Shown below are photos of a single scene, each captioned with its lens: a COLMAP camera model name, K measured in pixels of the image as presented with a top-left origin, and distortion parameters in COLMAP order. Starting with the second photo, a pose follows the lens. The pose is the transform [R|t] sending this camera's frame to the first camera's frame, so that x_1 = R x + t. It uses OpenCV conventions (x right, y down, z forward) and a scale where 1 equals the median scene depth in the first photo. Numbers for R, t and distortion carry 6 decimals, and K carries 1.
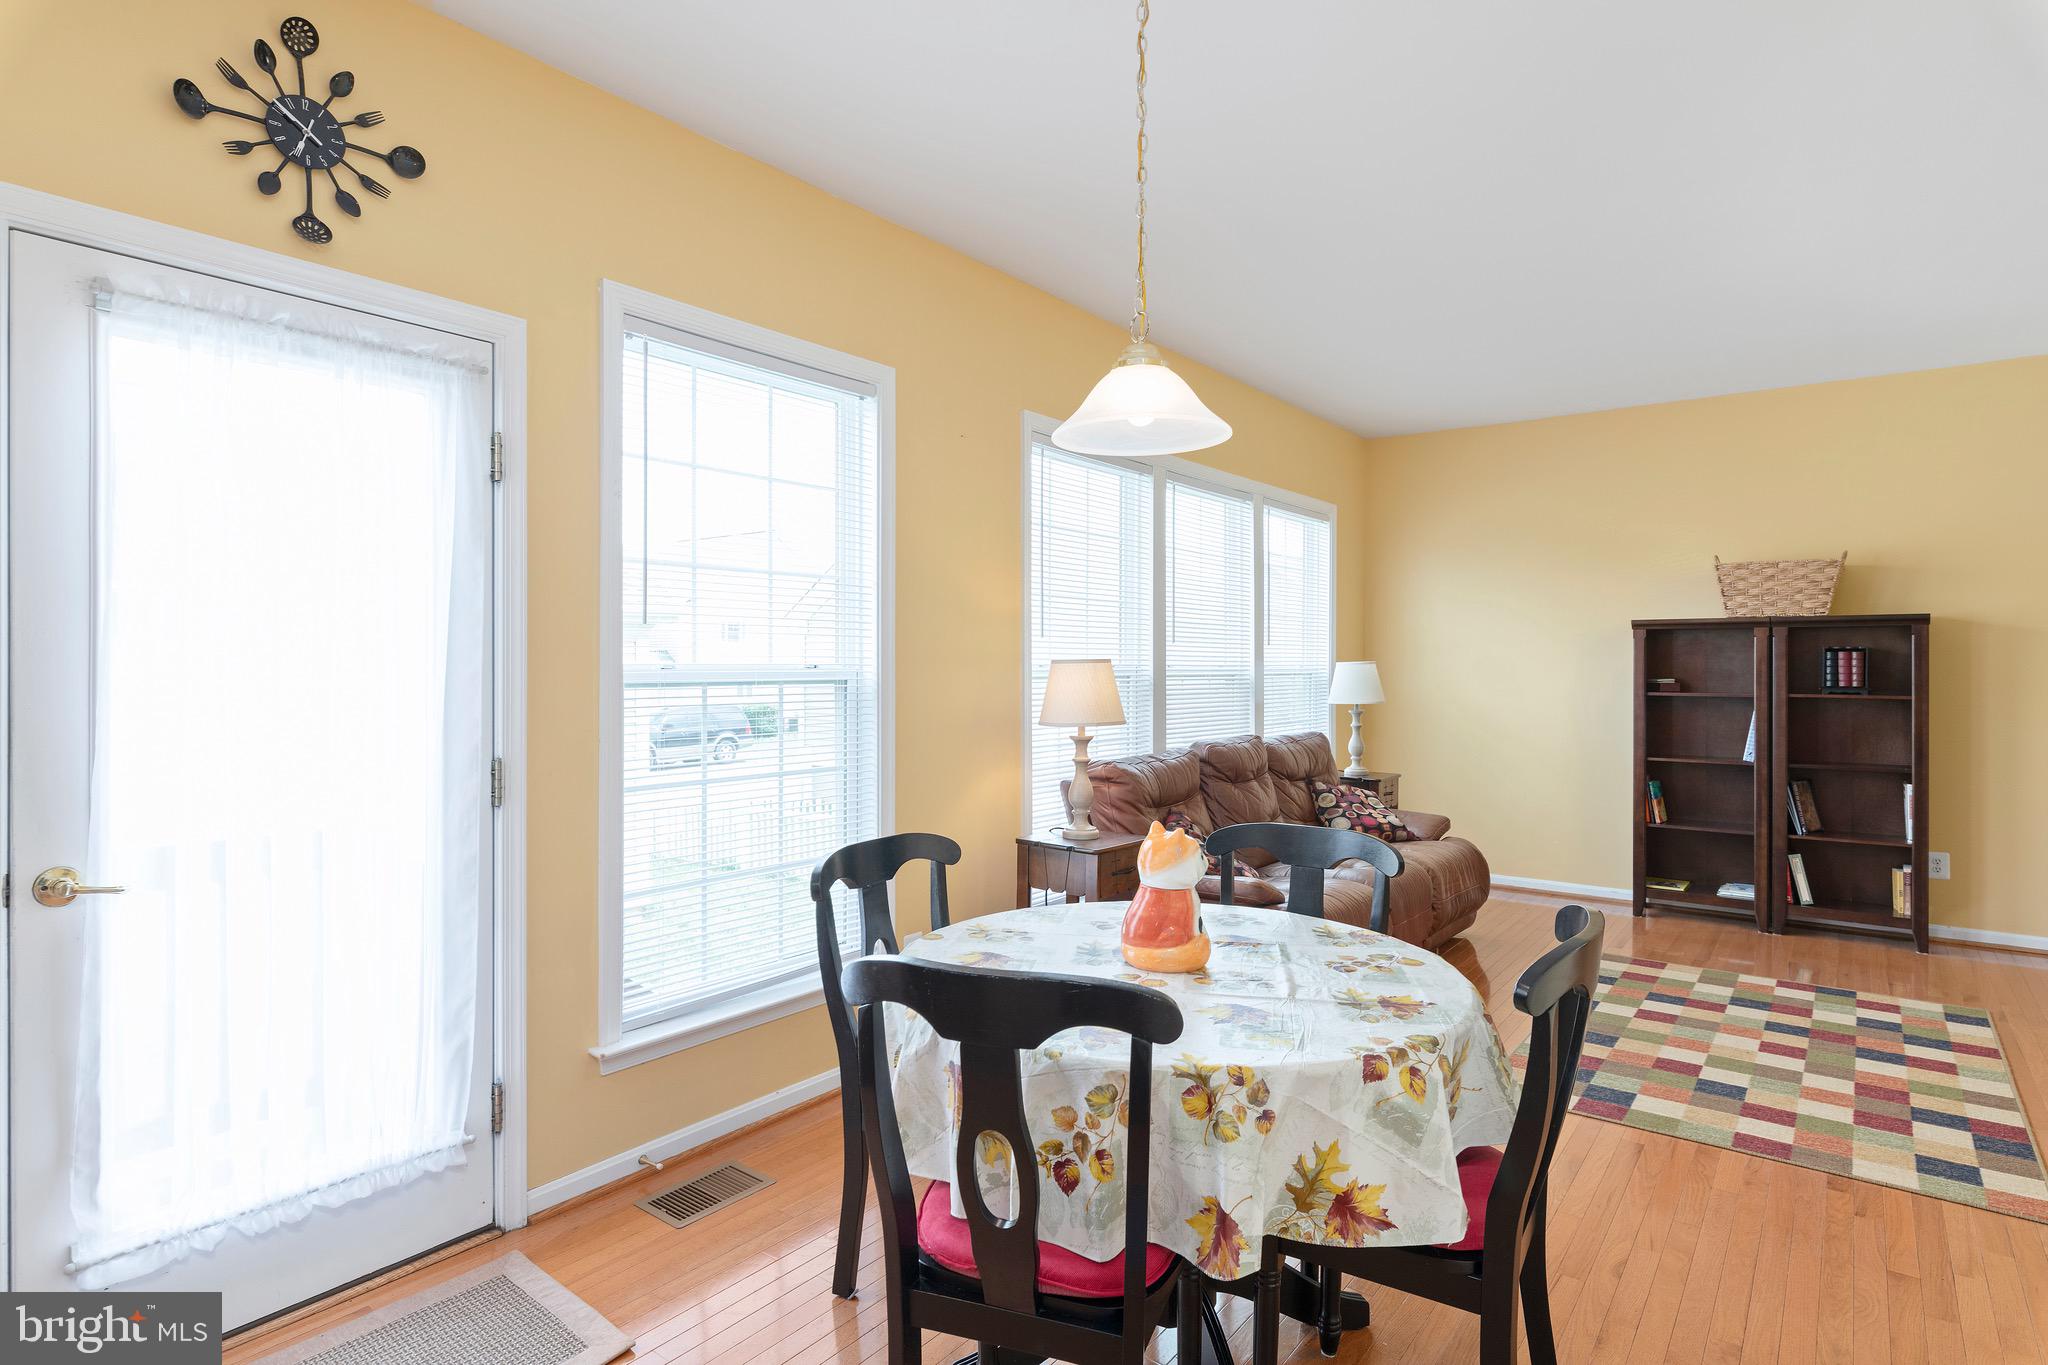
lens RADIAL K [[1076.5, 0, 1035.0], [0, 1076.5, 661.0], [0, 0, 1]] dist [-0.000861, 0.000153]
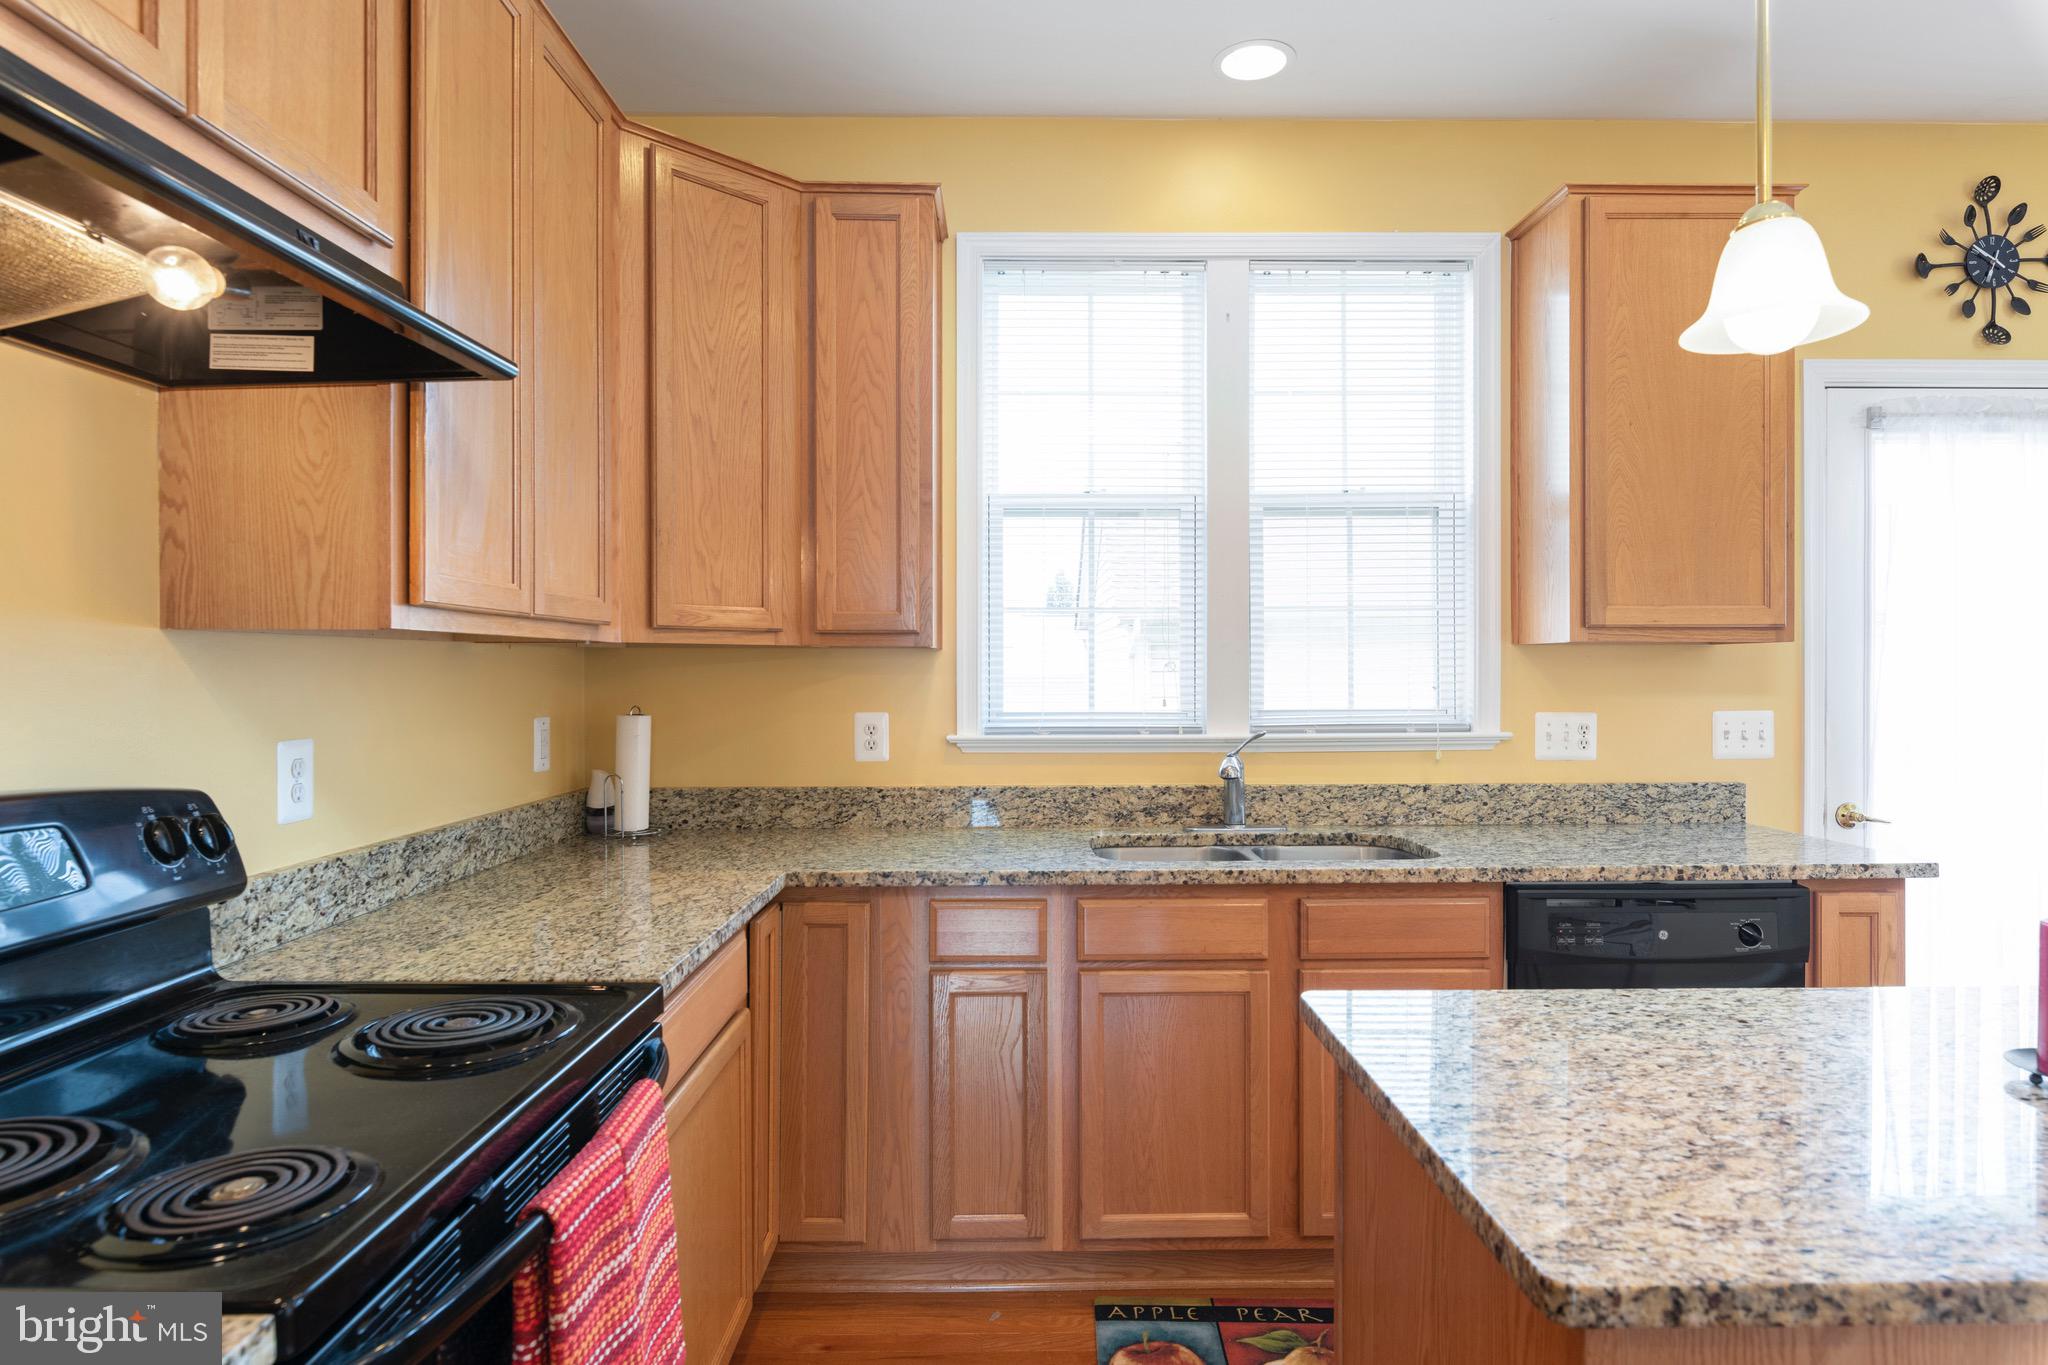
lens RADIAL K [[1129.1, 0, 1028.0], [0, 1129.1, 676.1], [0, 0, 1]] dist [-0.010287, 0.006690]
pose [[0.616885, 0.001575, -0.787051, -0.199755], [0.007425, 0.999942, 0.007821, -0.003813], [0.787018, -0.010669, 0.616838, -0.477303]]
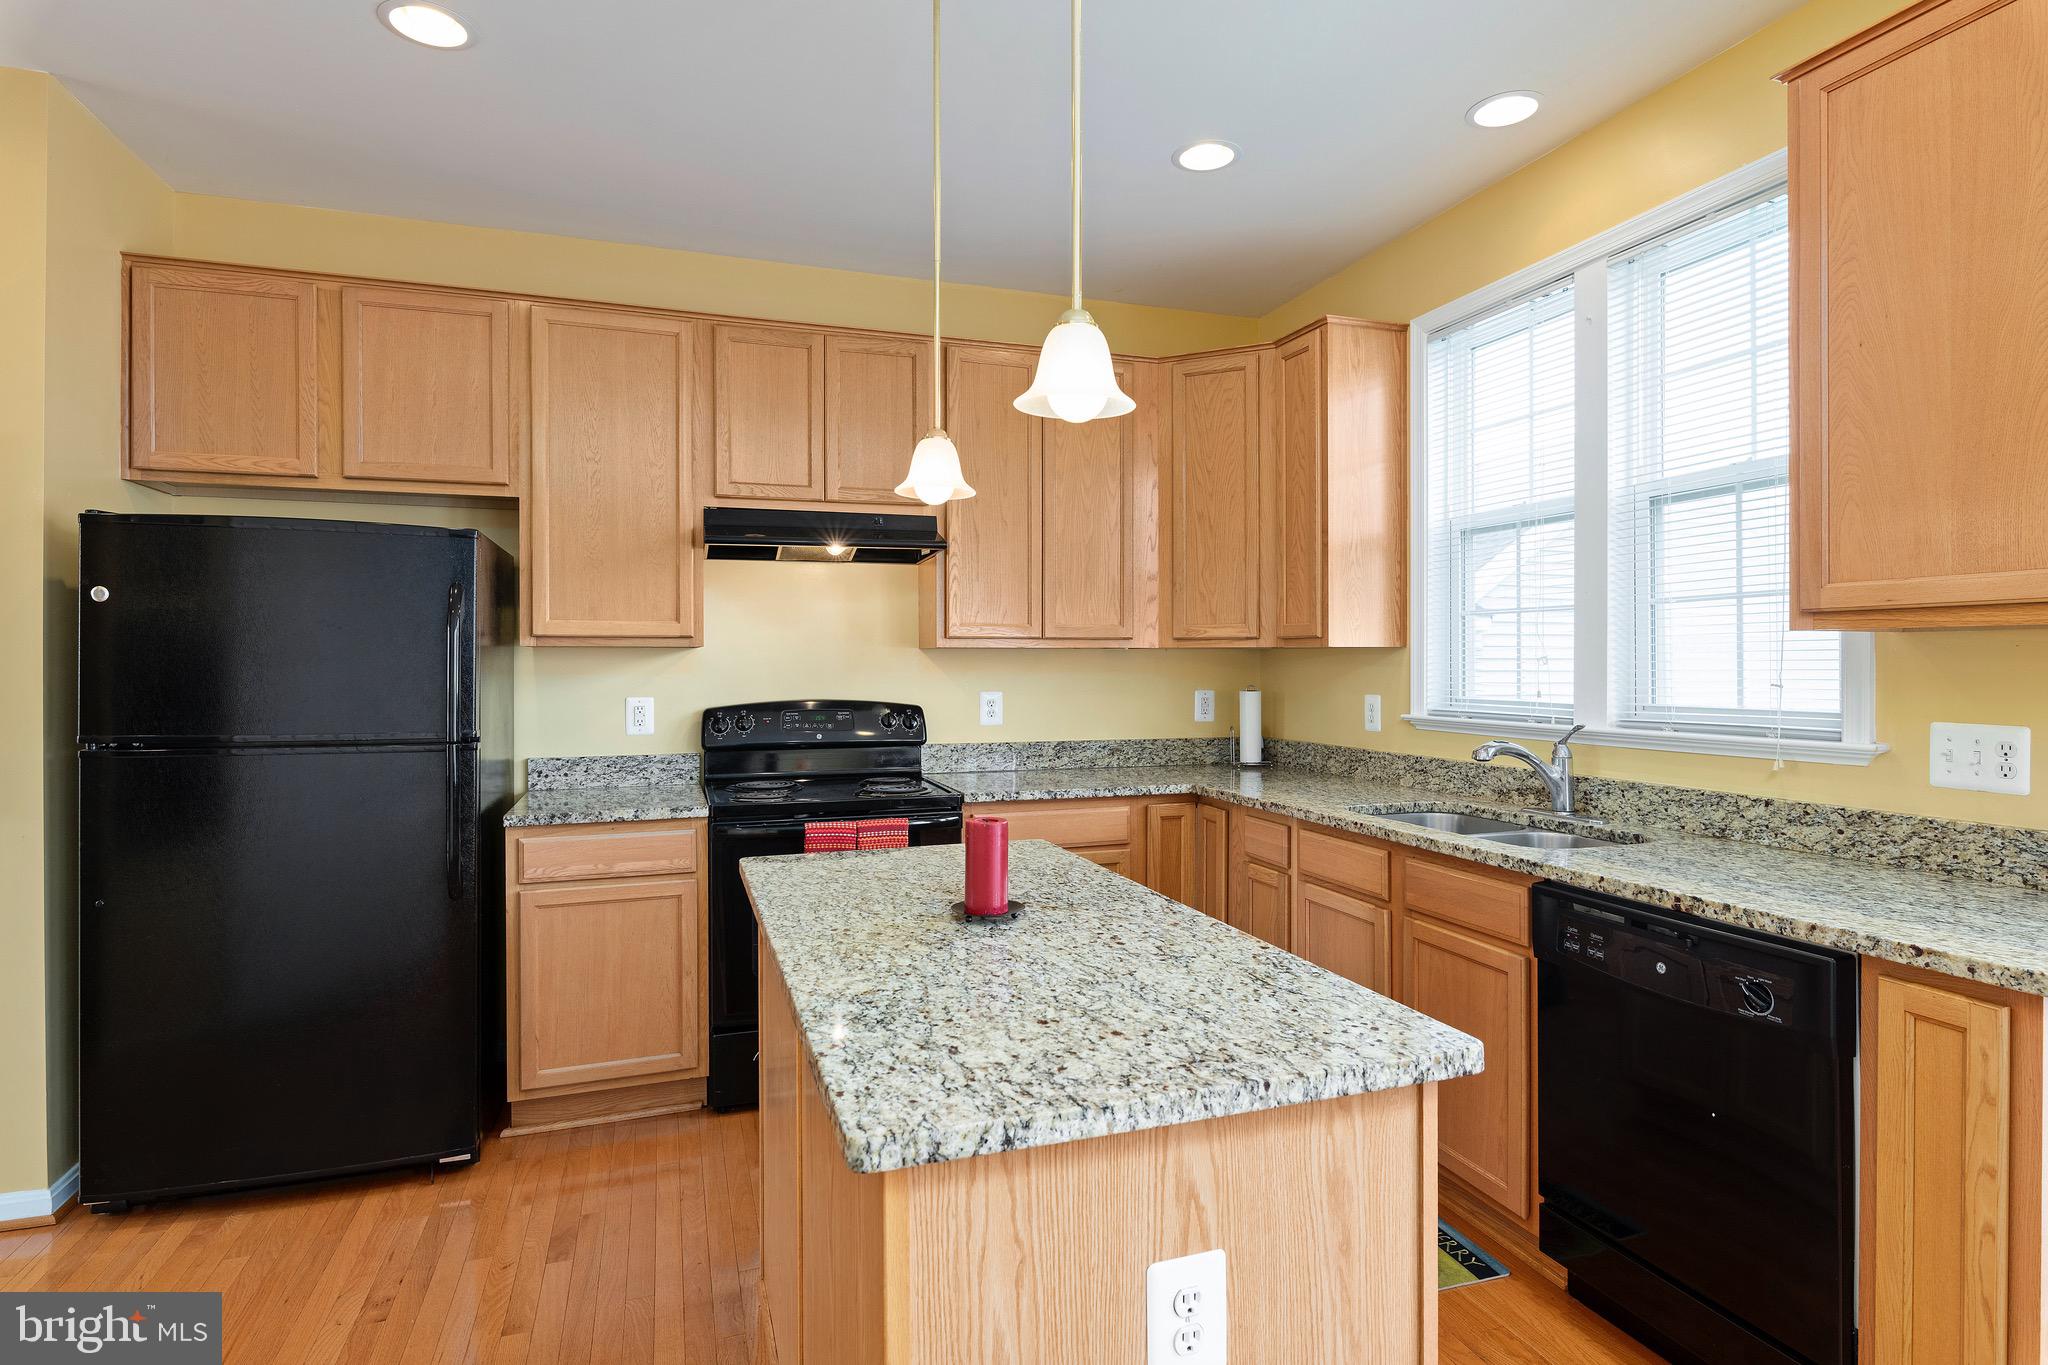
lens RADIAL K [[1076.5, 0, 1031.3], [0, 1076.5, 662.9], [0, 0, 1]] dist [-0.000861, 0.000153]
pose [[-0.554523, -0.000316, -0.832168, 0.152496], [0.004774, 0.999982, -0.003560, -0.000724], [0.832155, -0.005947, -0.554512, 0.259885]]
